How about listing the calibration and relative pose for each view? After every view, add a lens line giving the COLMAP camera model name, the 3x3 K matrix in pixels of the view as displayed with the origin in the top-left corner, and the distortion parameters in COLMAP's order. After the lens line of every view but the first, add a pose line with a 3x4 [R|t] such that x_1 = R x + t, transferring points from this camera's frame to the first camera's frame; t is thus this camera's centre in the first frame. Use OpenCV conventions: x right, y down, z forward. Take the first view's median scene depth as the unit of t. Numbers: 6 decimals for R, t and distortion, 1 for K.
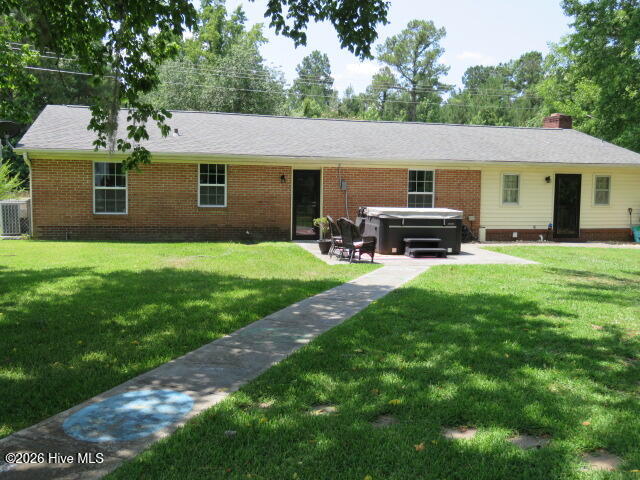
lens RADIAL K [[665.0, 0, 318.5], [0, 665.0, 240.0], [0, 0, 1]] dist [0.029562, 0.000000]
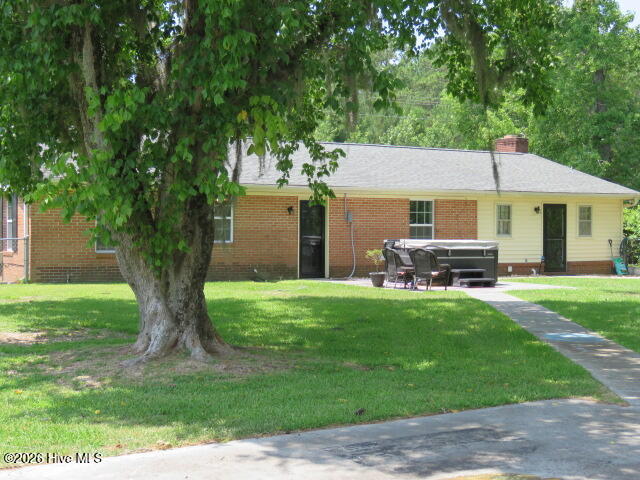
lens RADIAL K [[1067.6, 0, 320.1], [0, 1067.6, 238.8], [0, 0, 1]] dist [-0.018032, 0.000000]
pose [[0.958677, -0.013647, 0.284168, -0.485288], [0.031712, 0.997750, -0.059067, 0.037749], [-0.282723, 0.065637, 0.956953, -0.451674]]
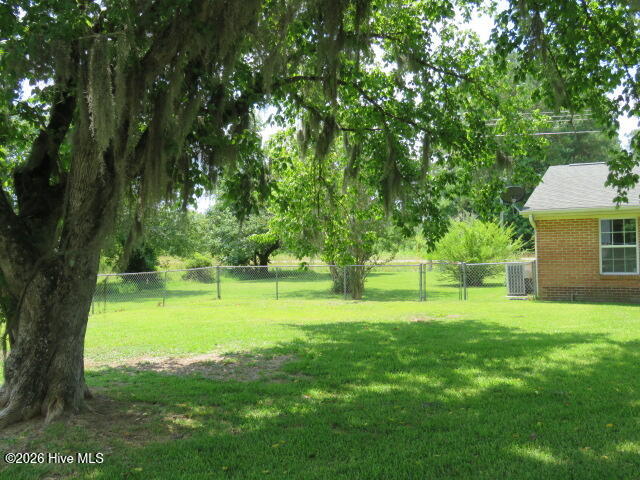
lens RADIAL K [[665.0, 0, 319.8], [0, 665.0, 239.8], [0, 0, 1]] dist [0.029562, 0.000000]
pose [[0.757739, -0.045187, -0.650992, -0.019911], [-0.011974, 0.996469, -0.083105, -0.004254], [0.652448, 0.070767, 0.754522, 0.021843]]
